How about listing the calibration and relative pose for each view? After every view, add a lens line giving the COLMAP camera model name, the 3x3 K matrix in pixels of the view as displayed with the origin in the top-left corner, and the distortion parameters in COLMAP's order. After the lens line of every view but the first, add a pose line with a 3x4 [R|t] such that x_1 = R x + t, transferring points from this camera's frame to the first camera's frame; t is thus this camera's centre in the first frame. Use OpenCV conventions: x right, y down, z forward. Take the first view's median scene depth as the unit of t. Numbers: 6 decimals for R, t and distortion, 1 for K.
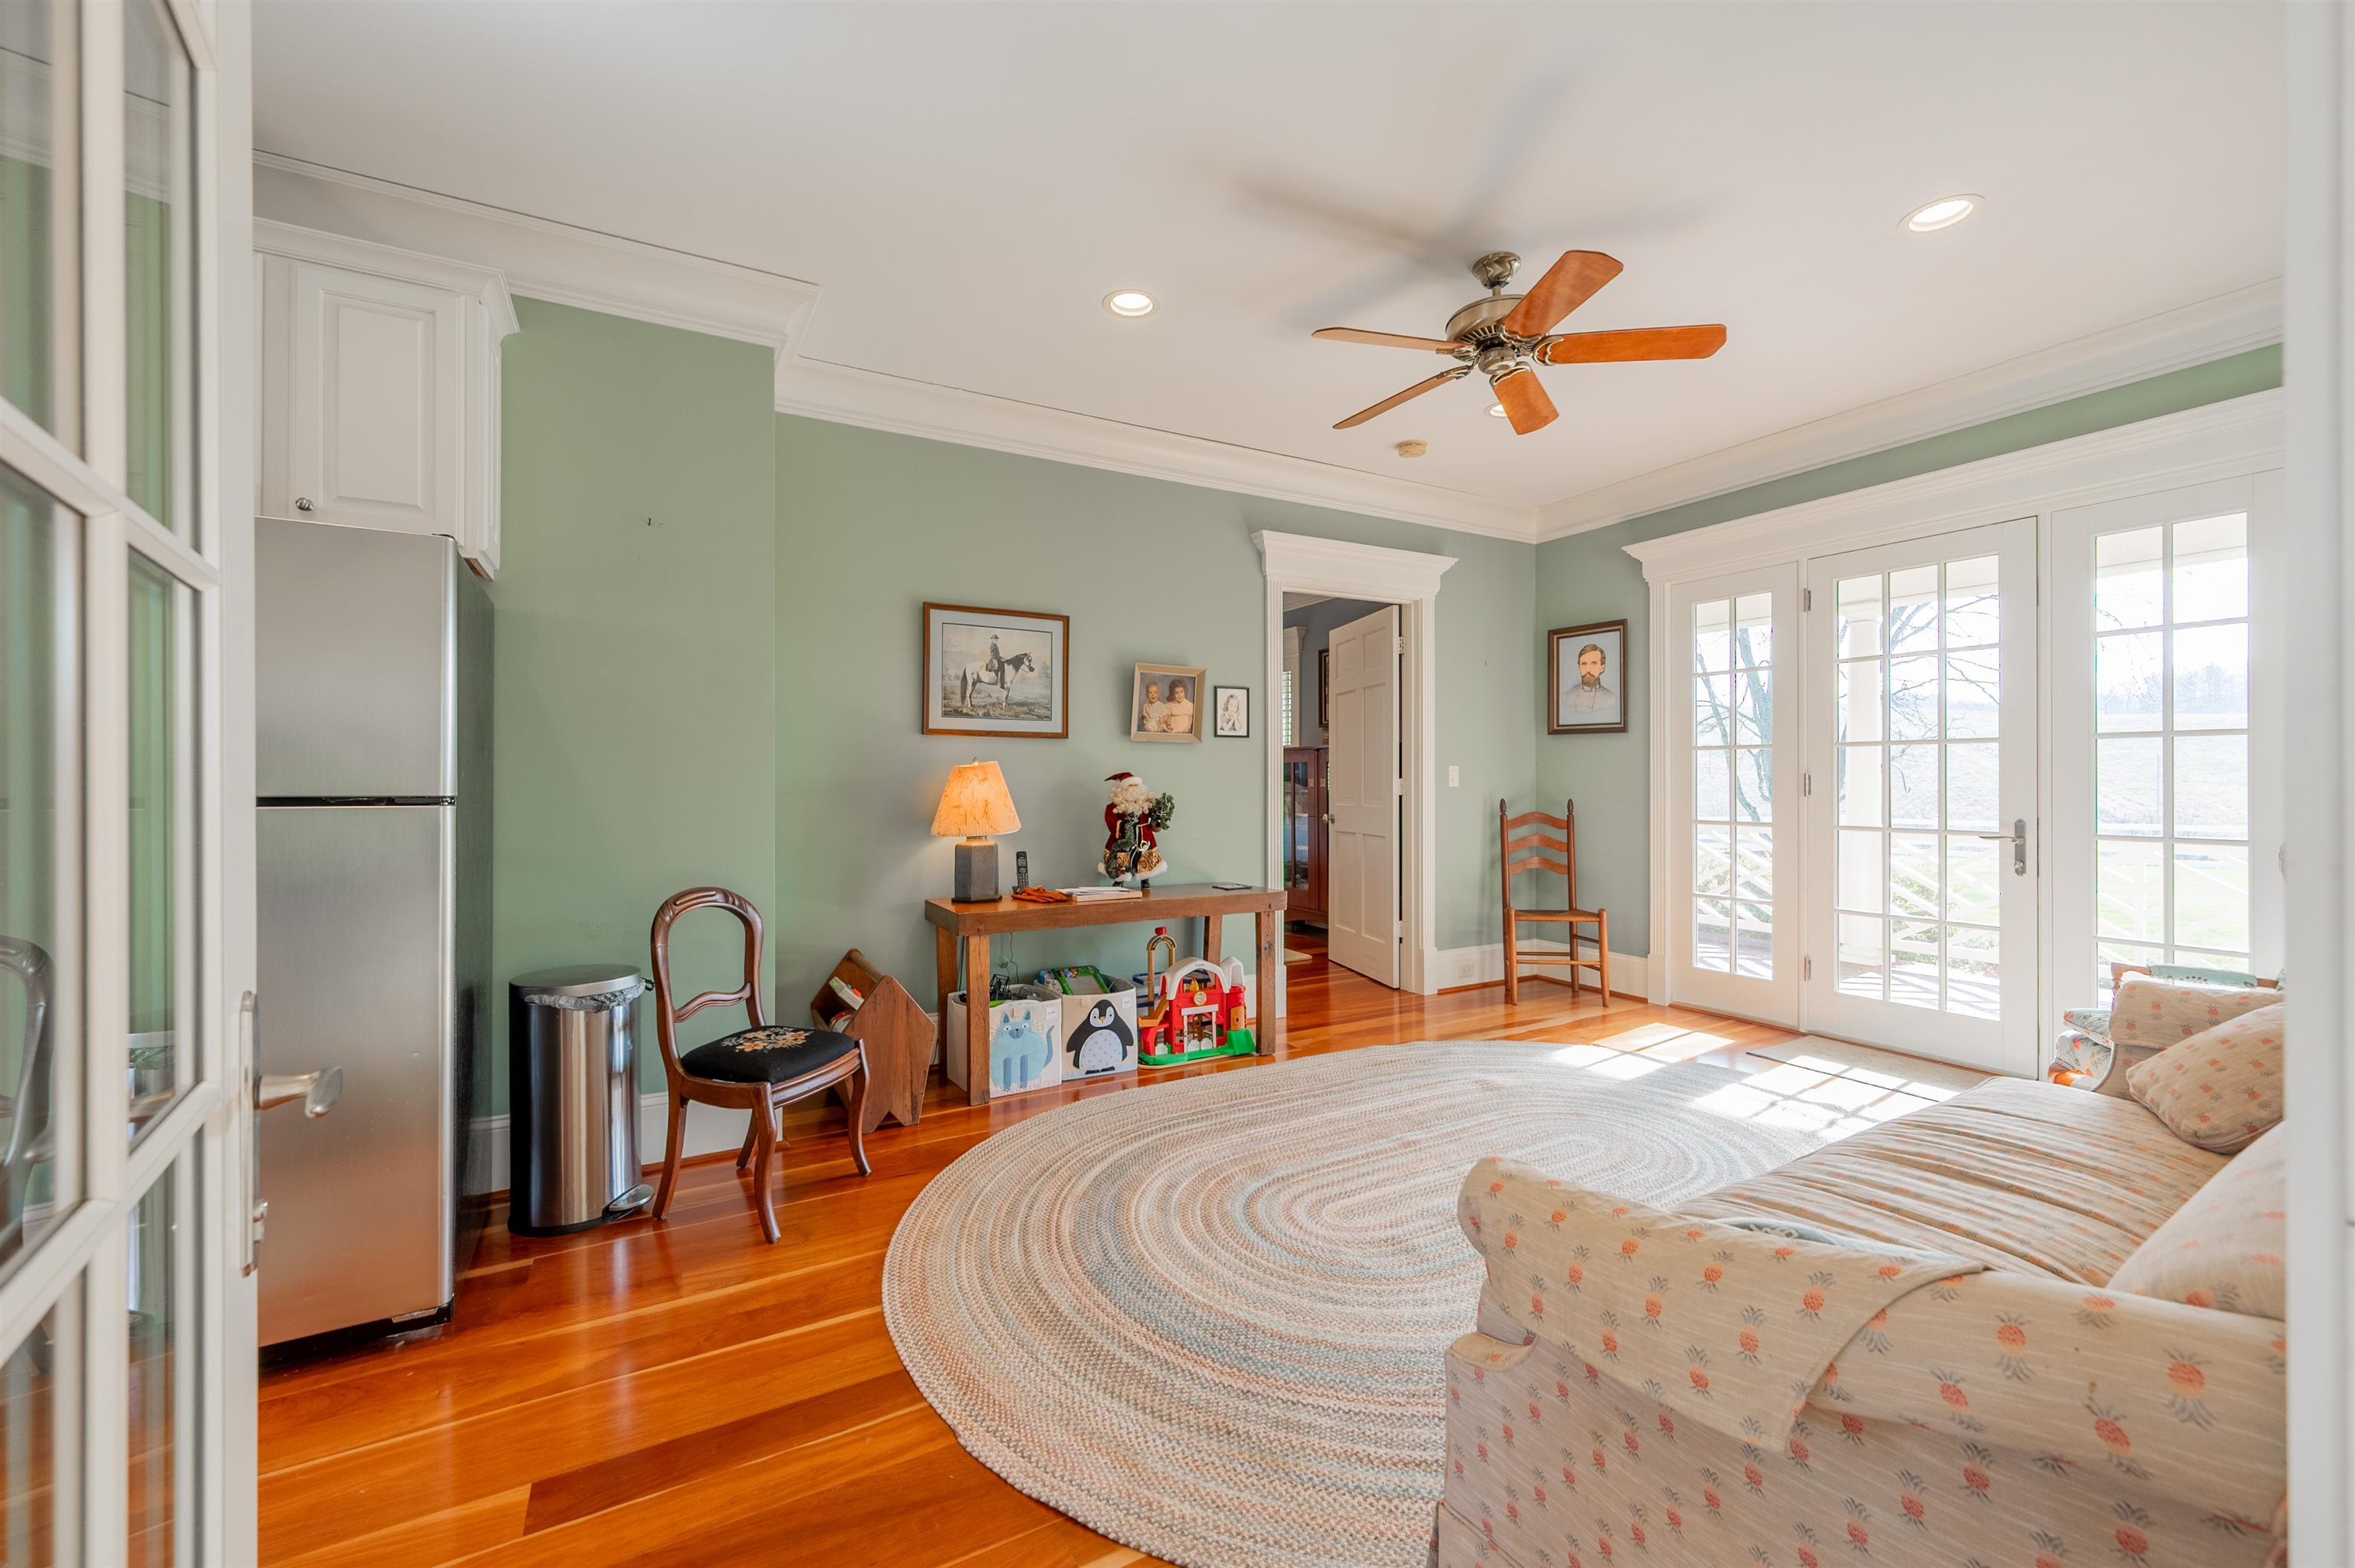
lens RADIAL K [[939.4, 0, 1173.7], [0, 939.4, 768.4], [0, 0, 1]] dist [-0.000337, -0.000209]
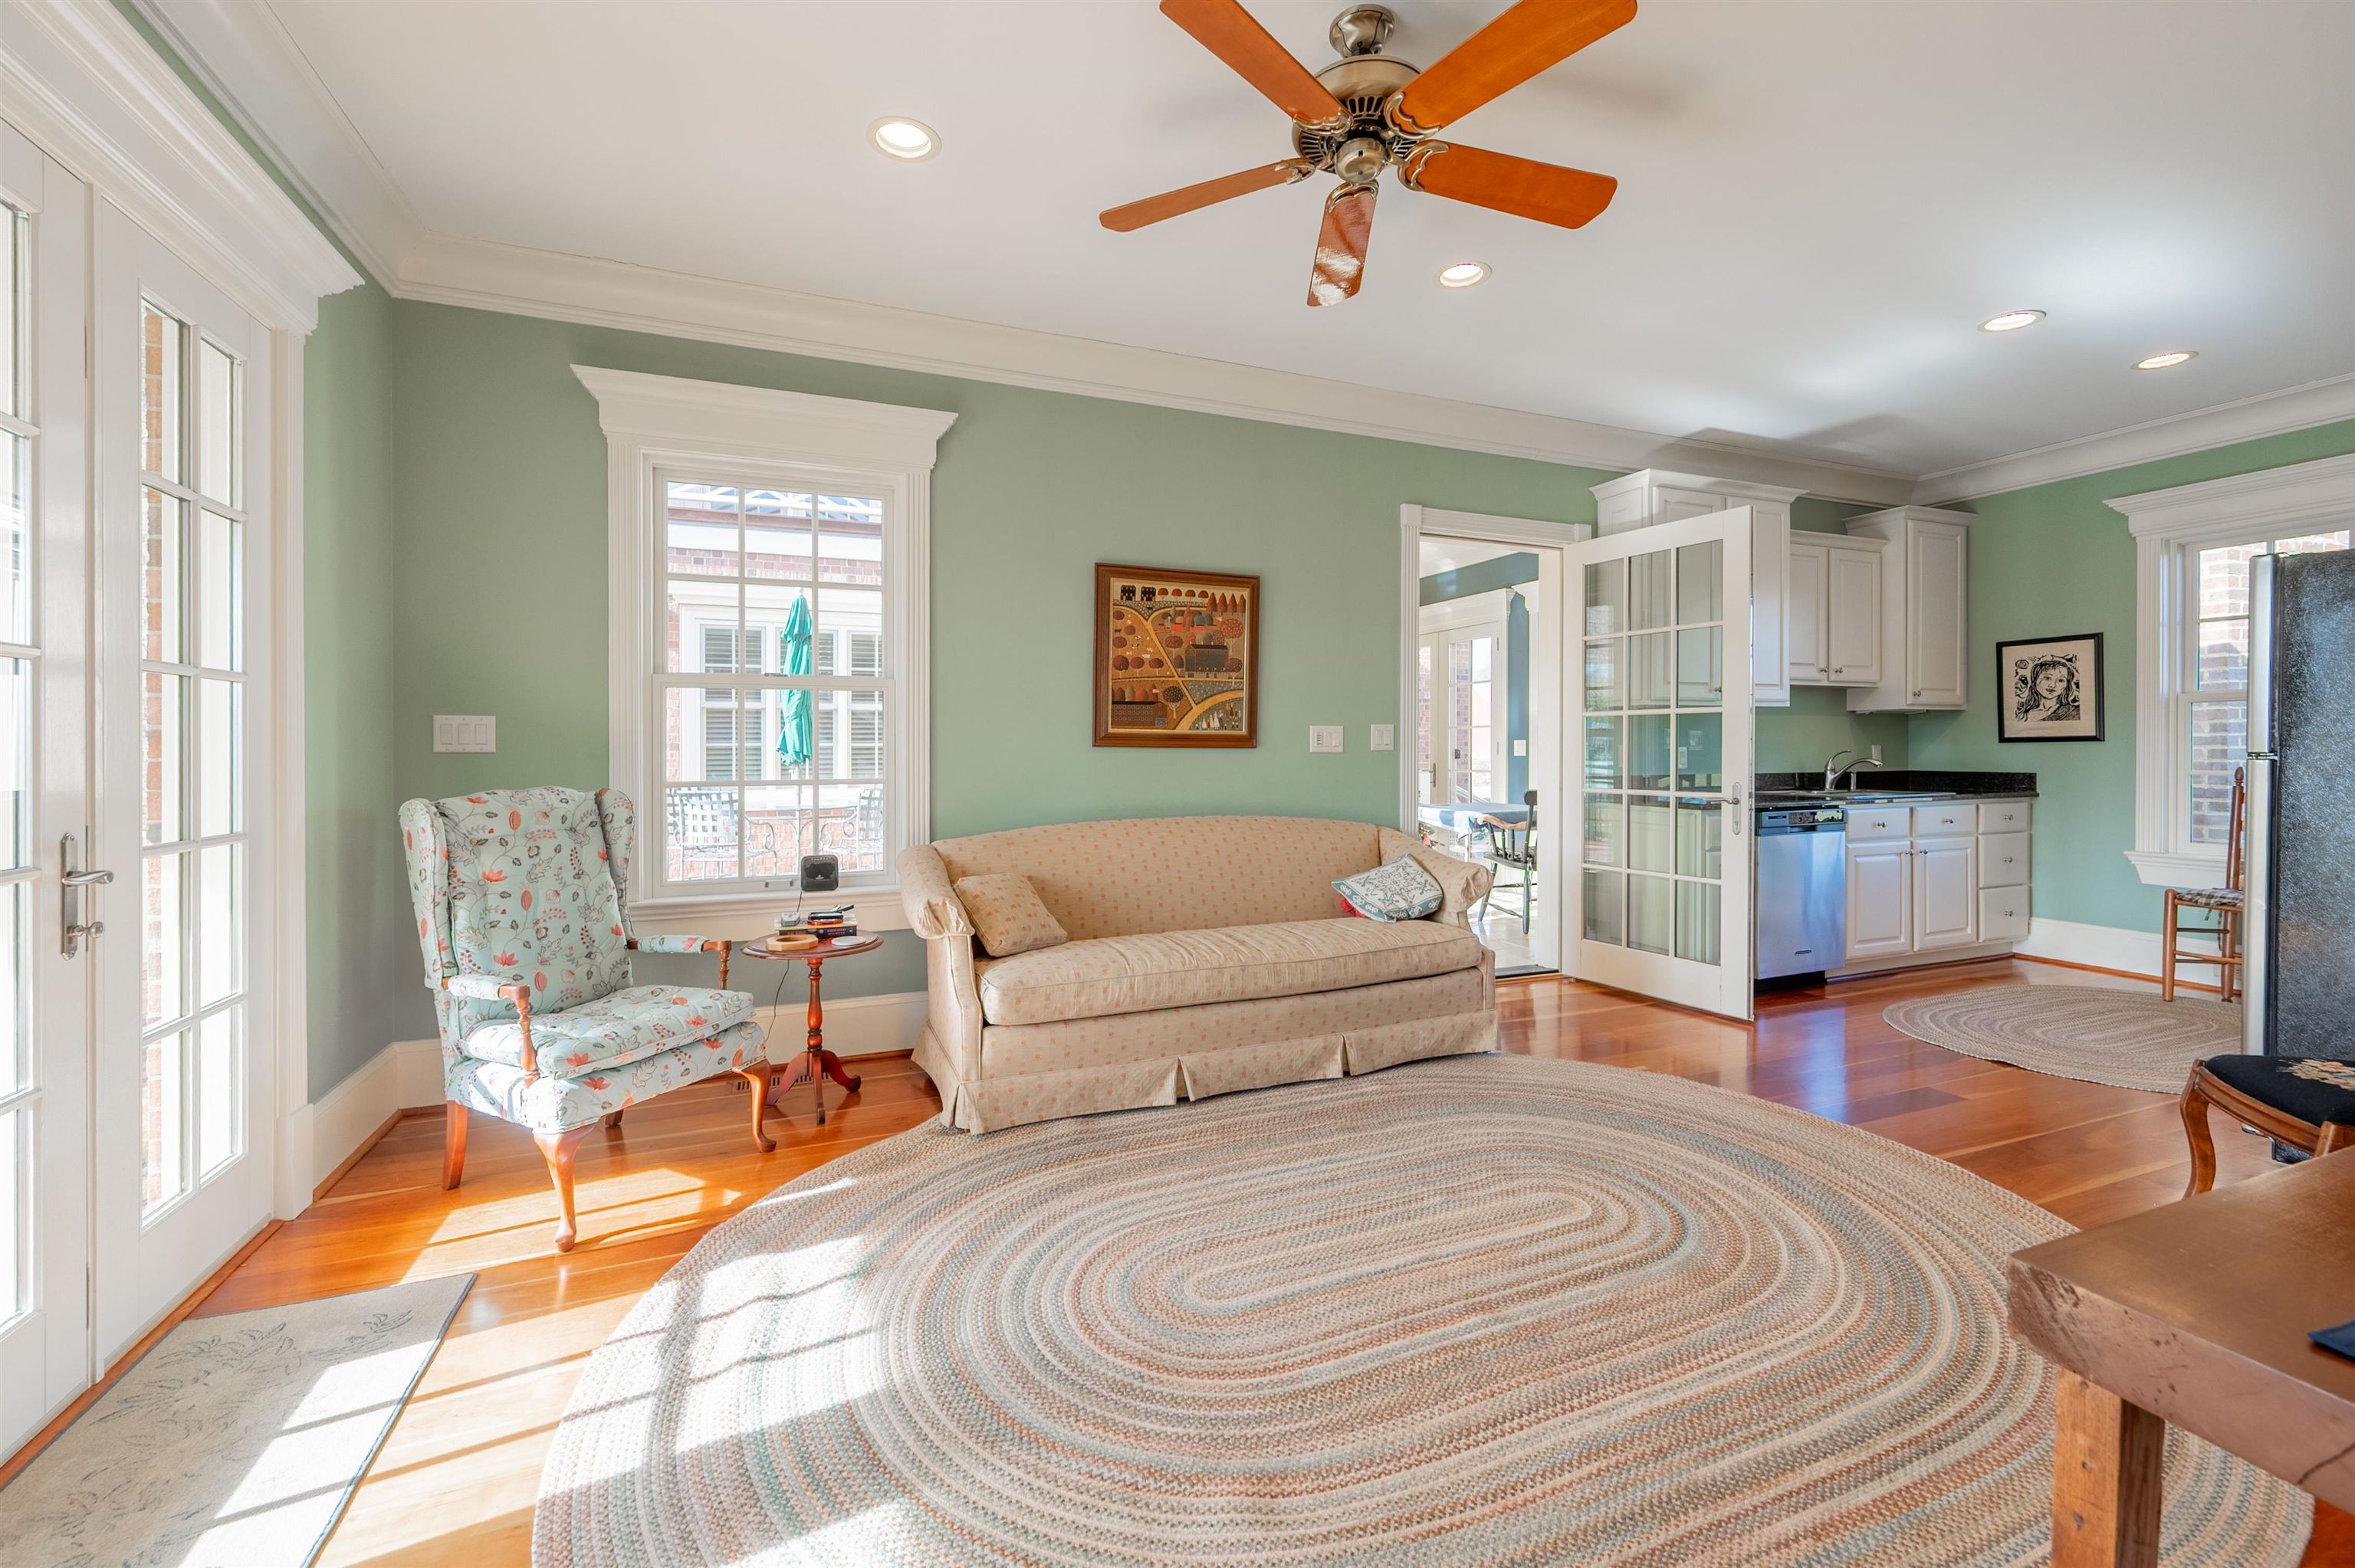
lens RADIAL K [[939.4, 0, 1173.7], [0, 939.4, 768.4], [0, 0, 1]] dist [-0.000337, -0.000209]
pose [[-0.991044, 0.003444, 0.133493, 0.417253], [0.004238, 0.999975, 0.005662, 0.027380], [-0.133470, 0.006177, -0.991034, 1.863107]]
